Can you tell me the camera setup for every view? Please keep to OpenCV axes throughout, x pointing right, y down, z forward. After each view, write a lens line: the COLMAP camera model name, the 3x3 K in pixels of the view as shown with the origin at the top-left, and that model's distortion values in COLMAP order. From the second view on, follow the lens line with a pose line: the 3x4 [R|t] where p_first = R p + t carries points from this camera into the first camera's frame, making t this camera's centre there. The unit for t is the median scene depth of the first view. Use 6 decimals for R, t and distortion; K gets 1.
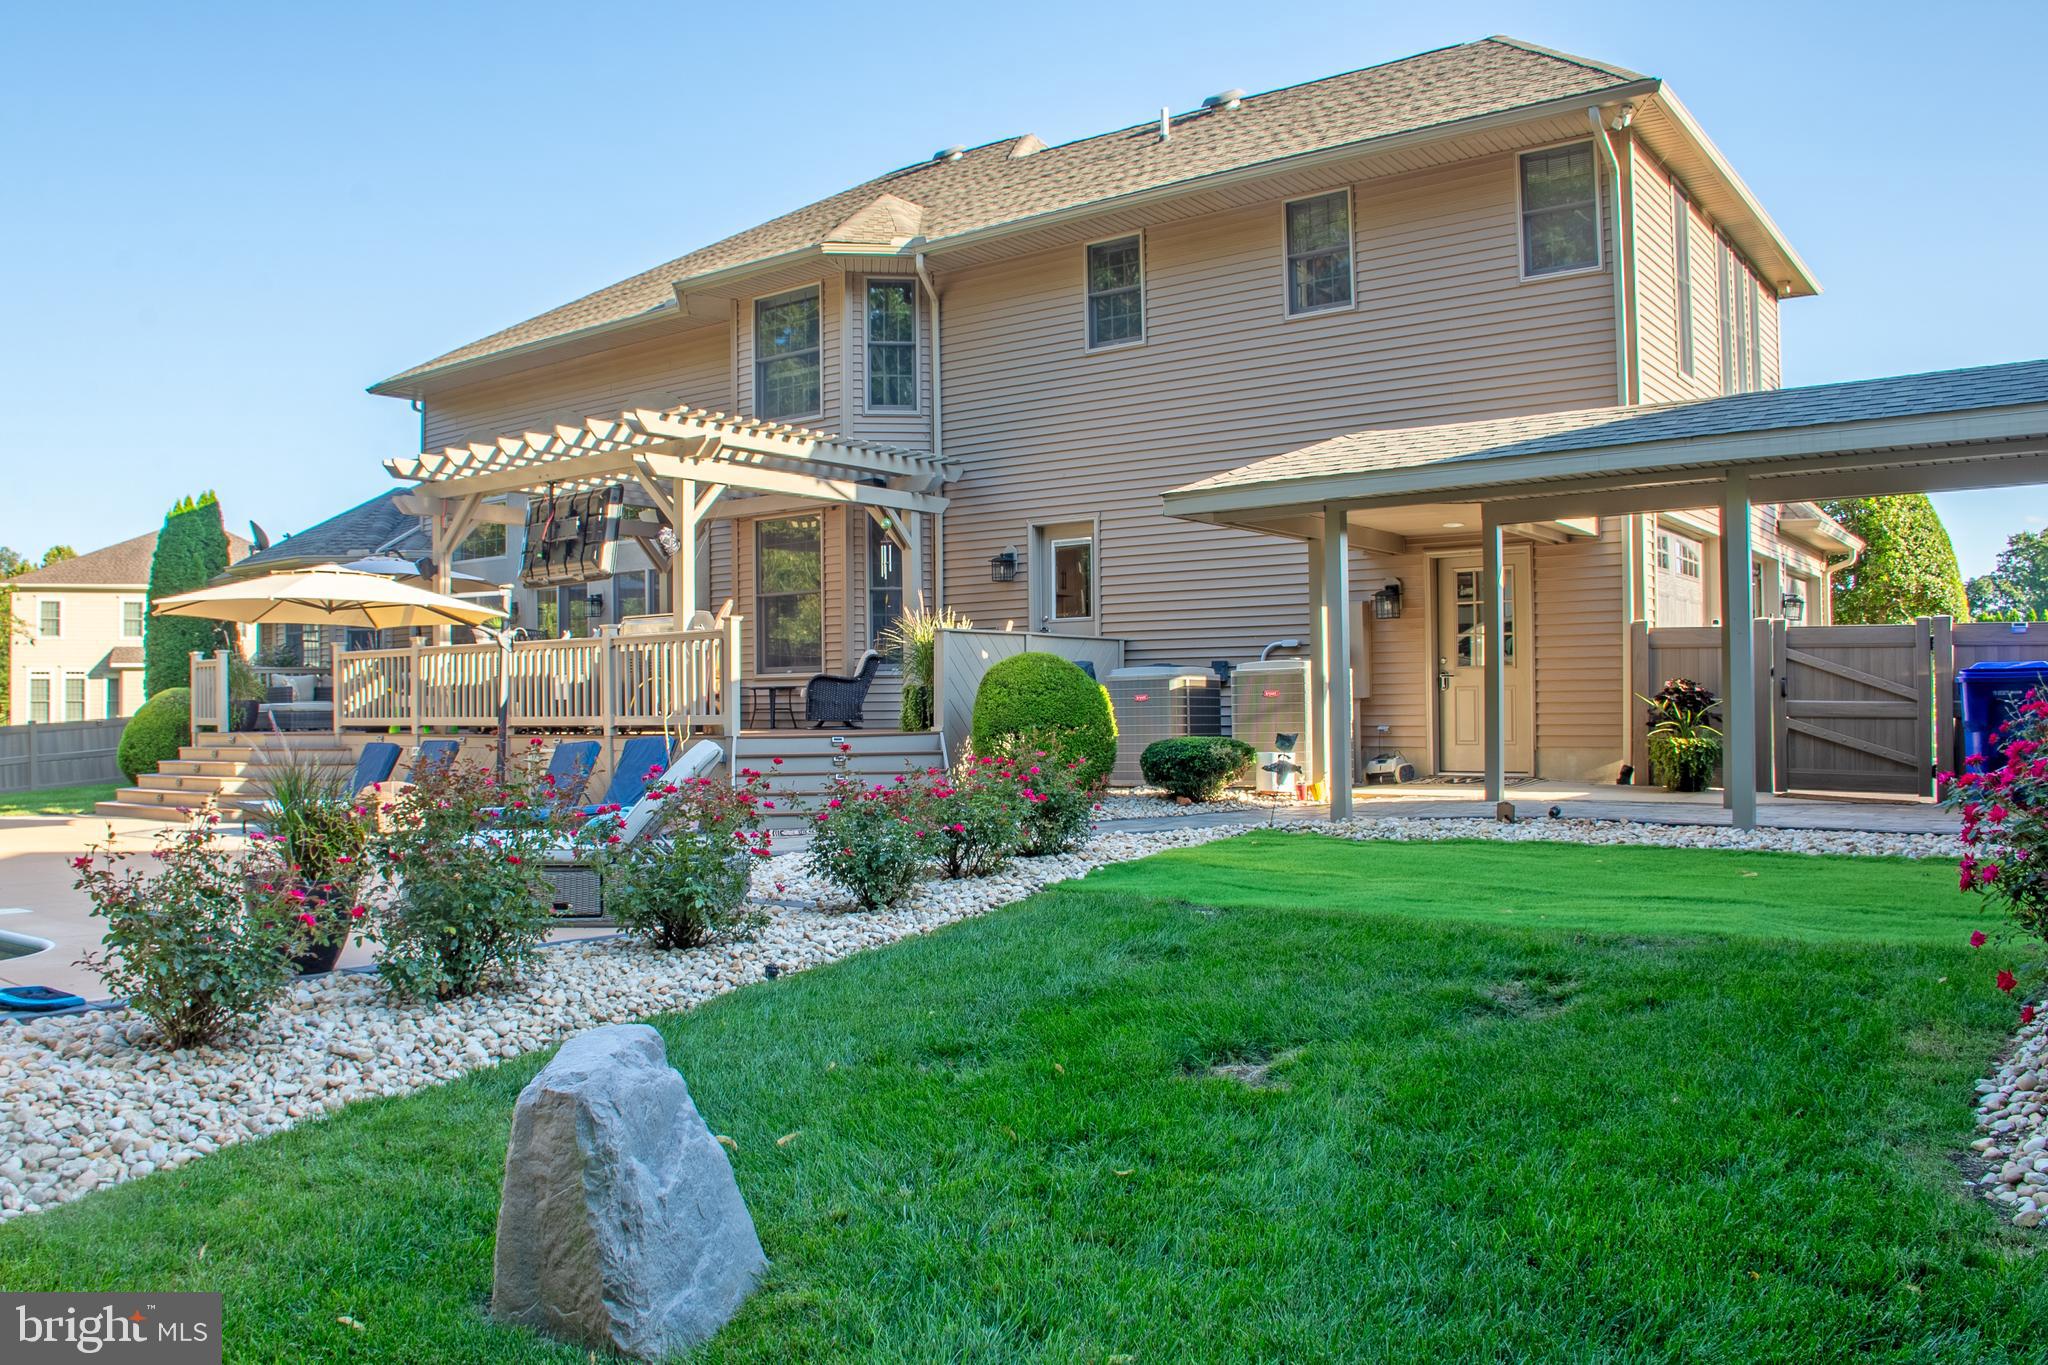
lens RADIAL K [[1608.6, 0, 881.9], [0, 1608.6, 658.0], [0, 0, 1]] dist [-0.136901, 0.084830]
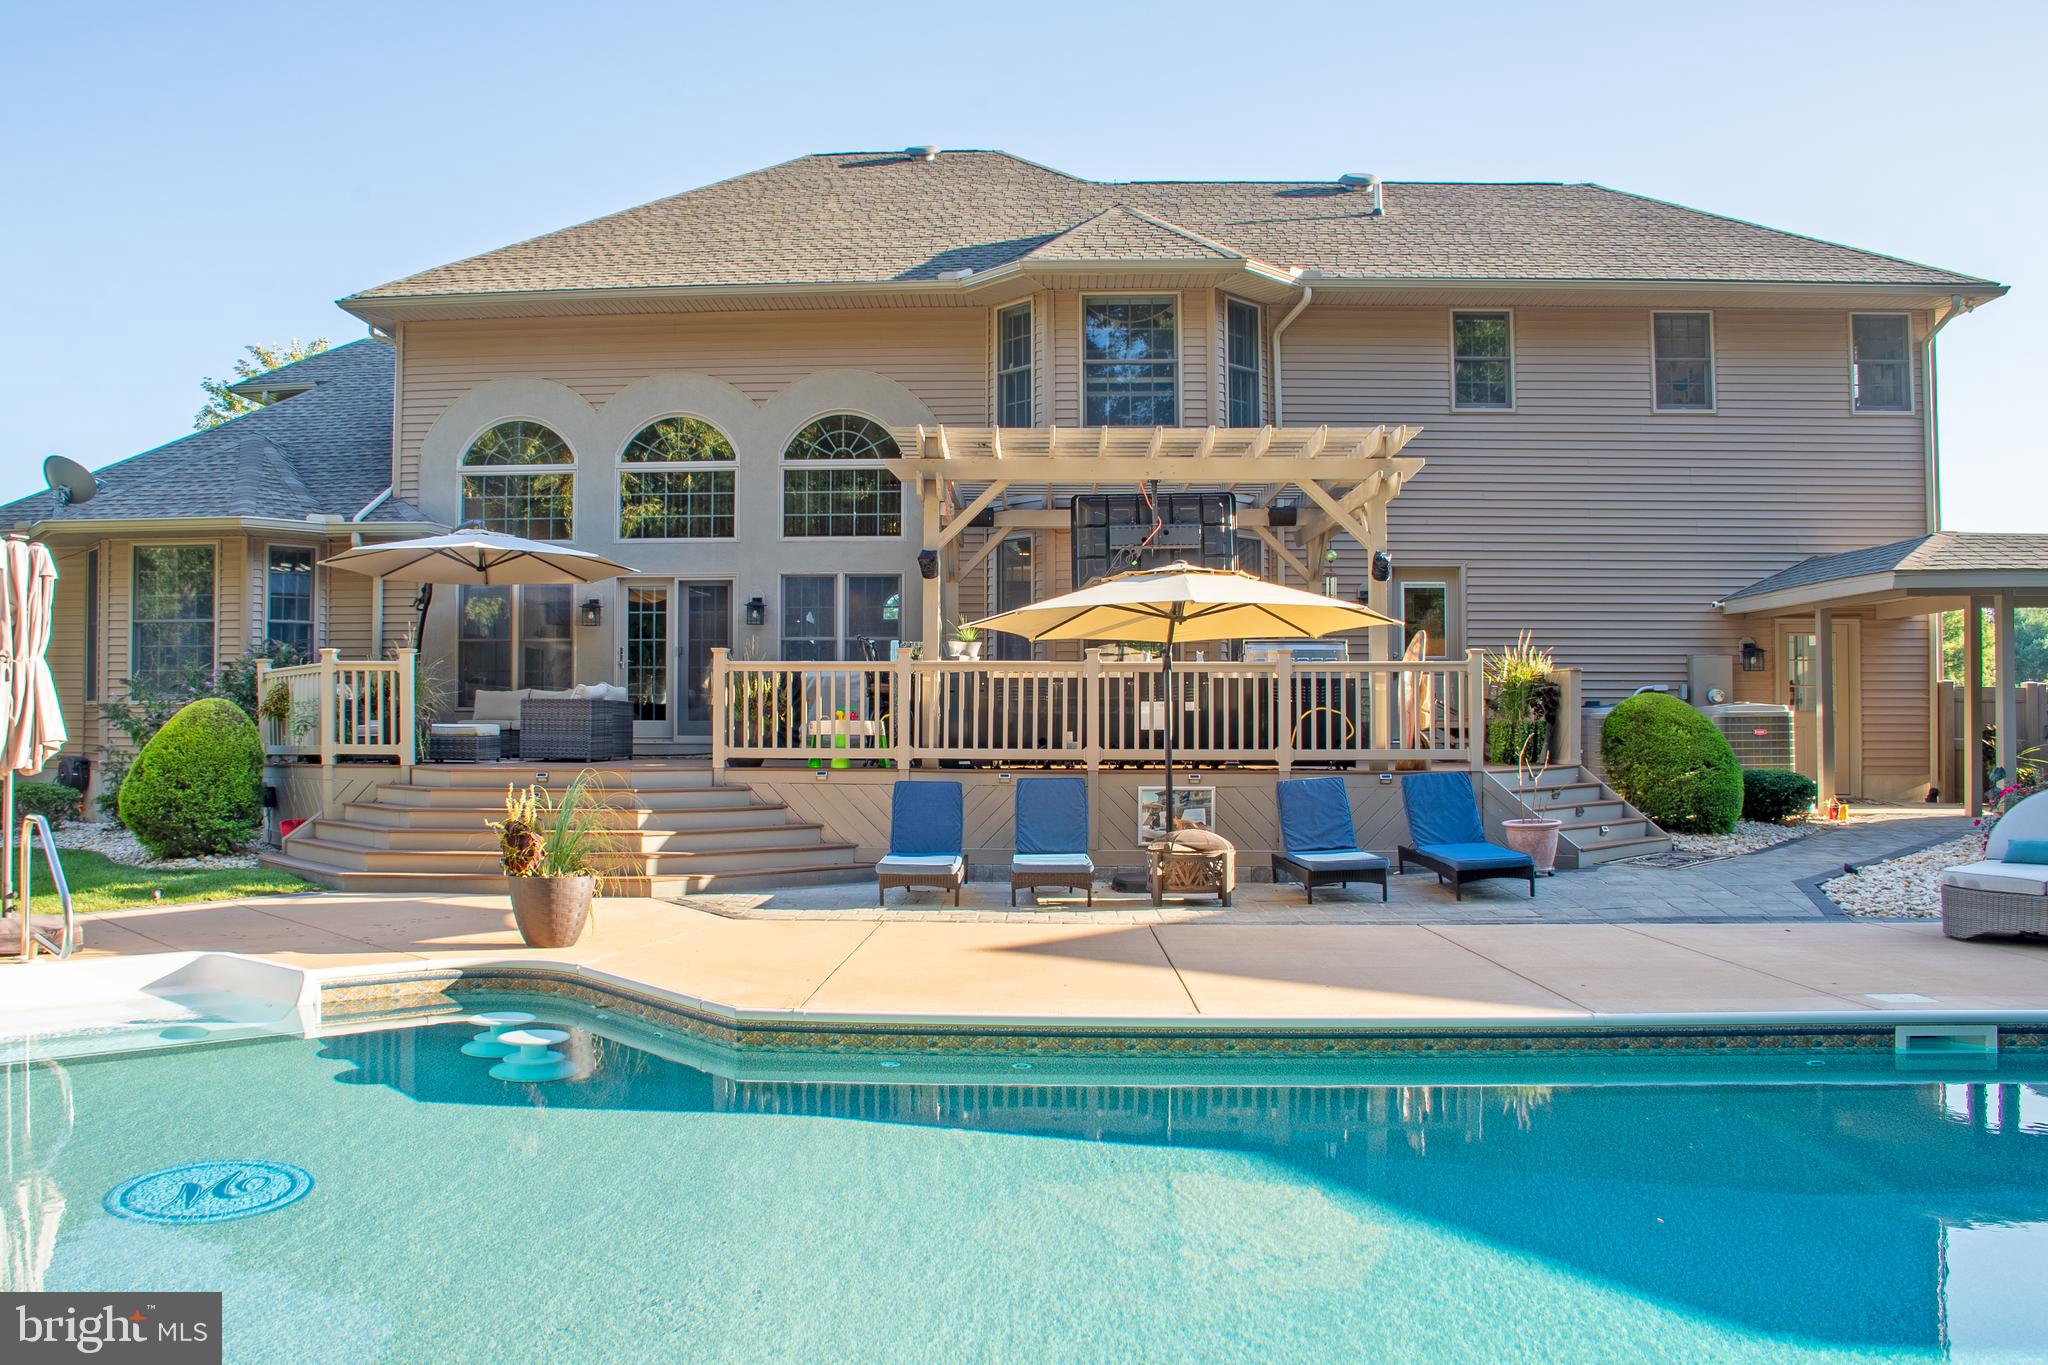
lens RADIAL K [[1608.6, 0, 1010.3], [0, 1608.6, 686.6], [0, 0, 1]] dist [-0.136901, 0.084830]
pose [[0.795749, 0.030790, 0.604843, -0.762889], [-0.026171, 0.999522, -0.016451, 0.018874], [-0.605060, -0.002739, 0.796175, 0.342389]]
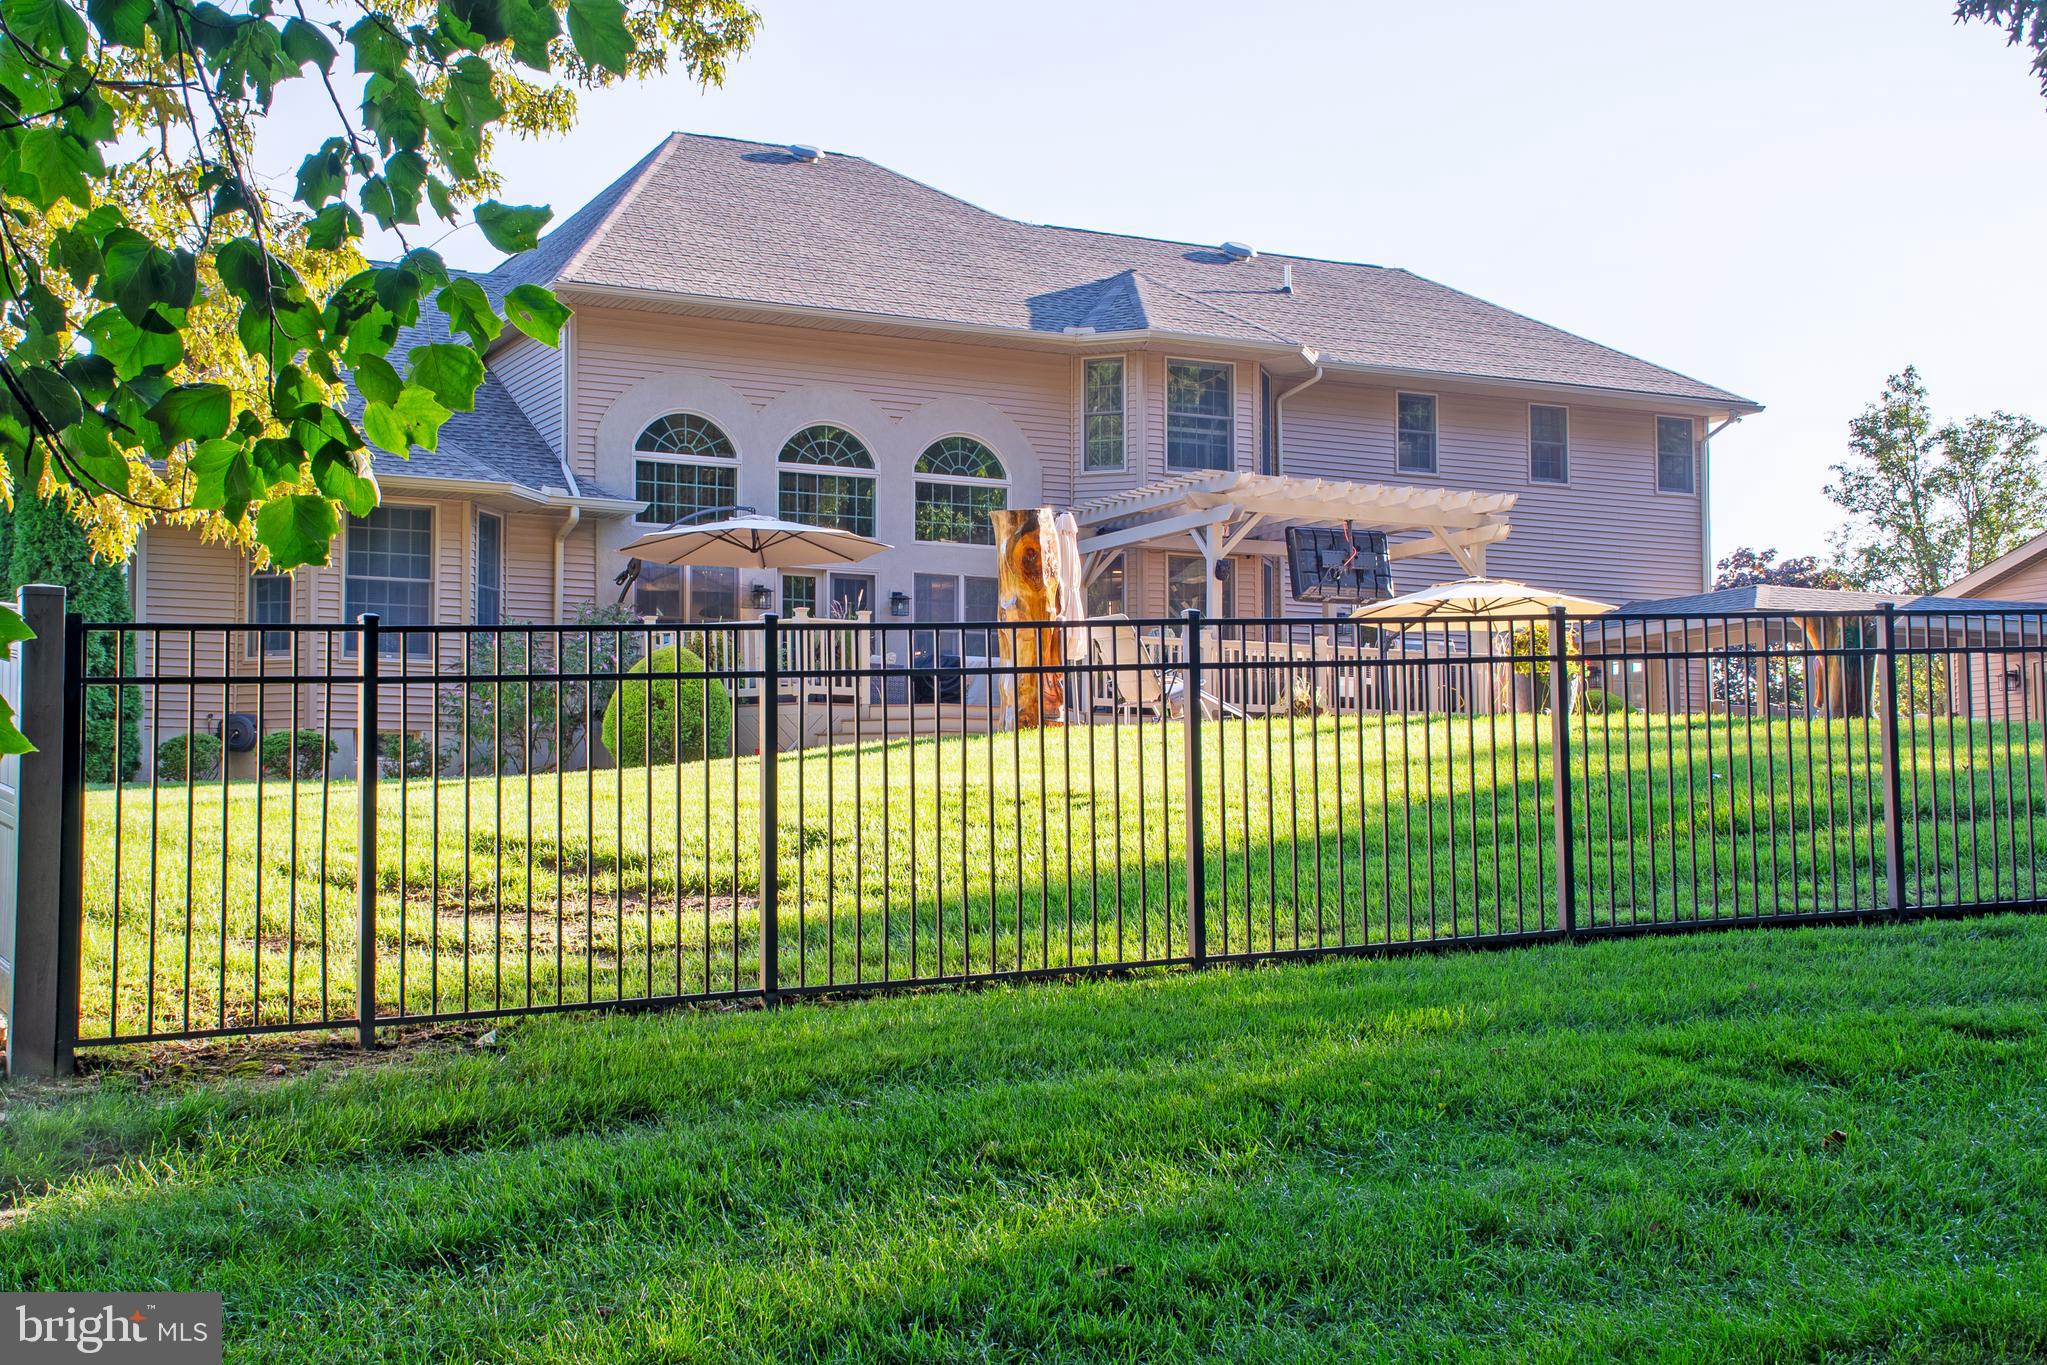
lens RADIAL K [[2942.3, 0, 1007.2], [0, 2942.3, 680.6], [0, 0, 1]] dist [0.233962, 0.000000]
pose [[0.370681, 0.092751, 0.924117, -2.323926], [-0.022177, 0.995601, -0.091030, 0.220527], [-0.928495, 0.013249, 0.371107, 0.396812]]
